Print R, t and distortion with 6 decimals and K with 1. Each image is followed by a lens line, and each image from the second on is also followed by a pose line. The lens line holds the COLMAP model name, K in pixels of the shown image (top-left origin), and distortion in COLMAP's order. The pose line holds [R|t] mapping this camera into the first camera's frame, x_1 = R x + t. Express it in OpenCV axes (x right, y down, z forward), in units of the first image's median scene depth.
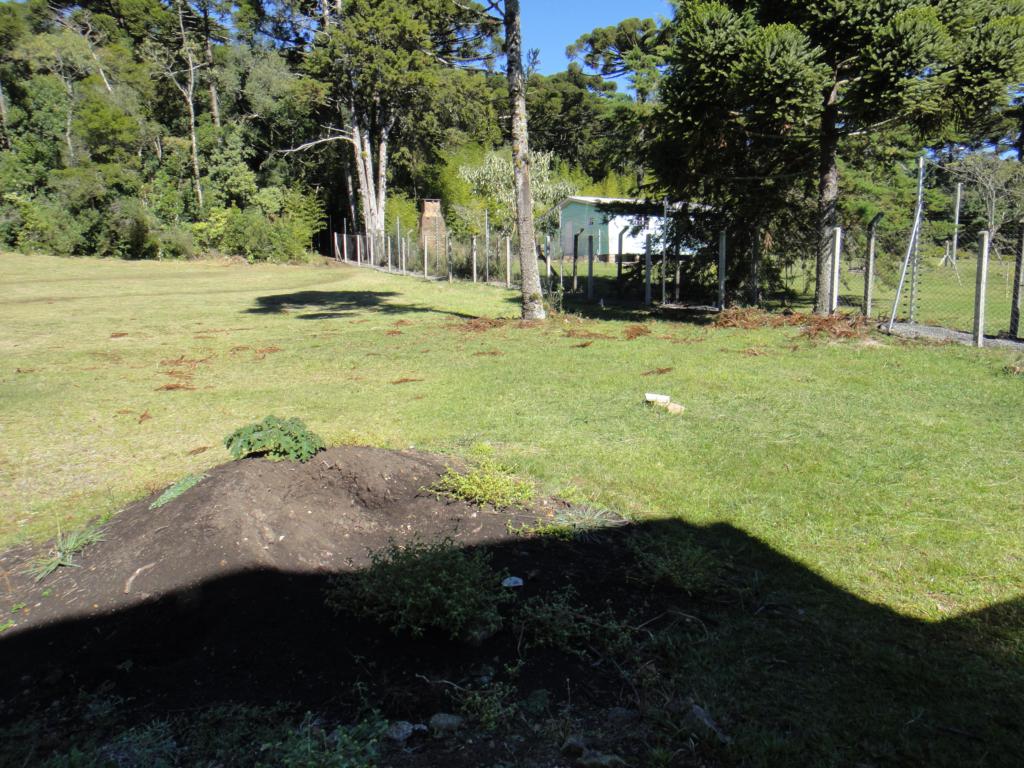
lens RADIAL K [[743.0, 0, 512.0], [0, 743.0, 384.0], [0, 0, 1]] dist [0.002673, 0.003355]
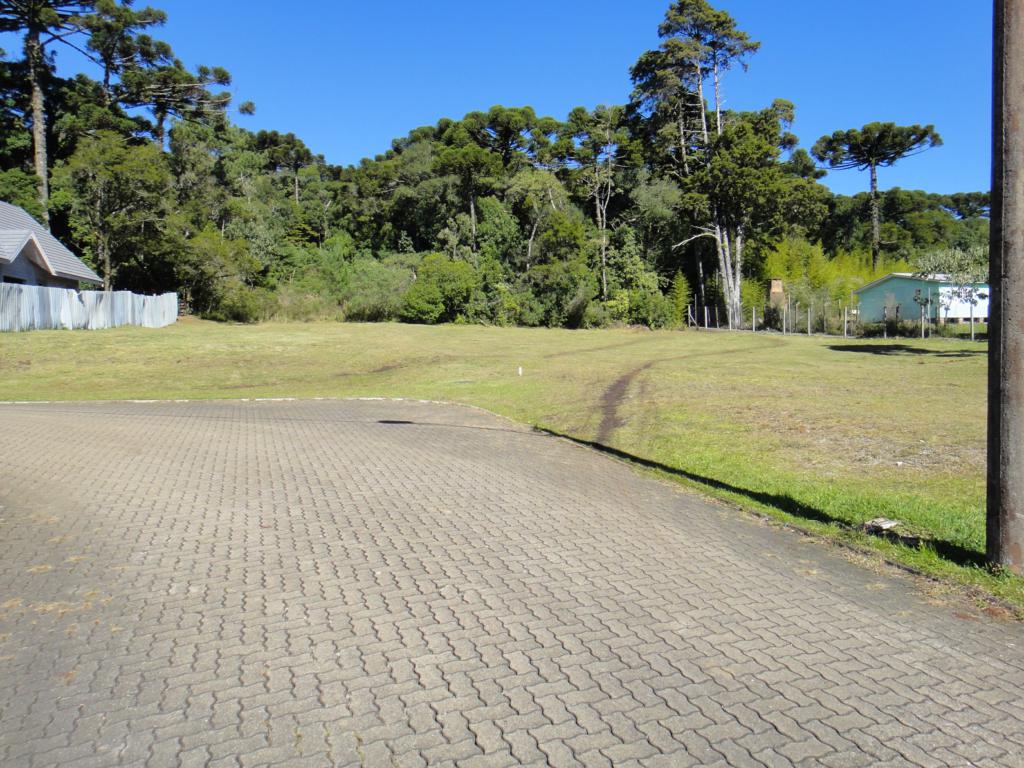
lens RADIAL K [[732.2, 0, 507.1], [0, 732.2, 378.3], [0, 0, 1]] dist [0.009144, 0.003542]
pose [[0.993086, -0.011898, -0.116788, -0.478911], [0.000948, 0.995631, -0.093369, 0.046286], [0.117389, 0.092613, 0.988758, -0.326868]]
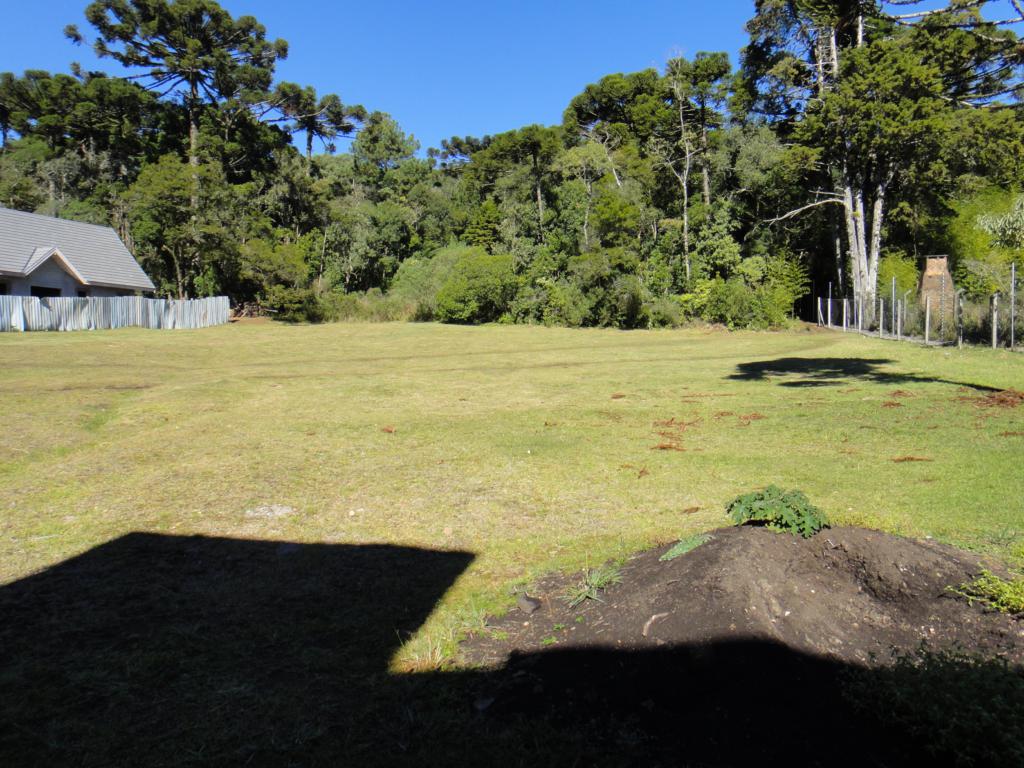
lens RADIAL K [[737.7, 0, 505.6], [0, 737.7, 379.1], [0, 0, 1]] dist [0.012662, -0.002673]
pose [[0.809939, 0.020215, -0.586166, -0.002828], [-0.075379, 0.994705, -0.069852, -0.000276], [0.581650, 0.100760, 0.807174, -0.002284]]
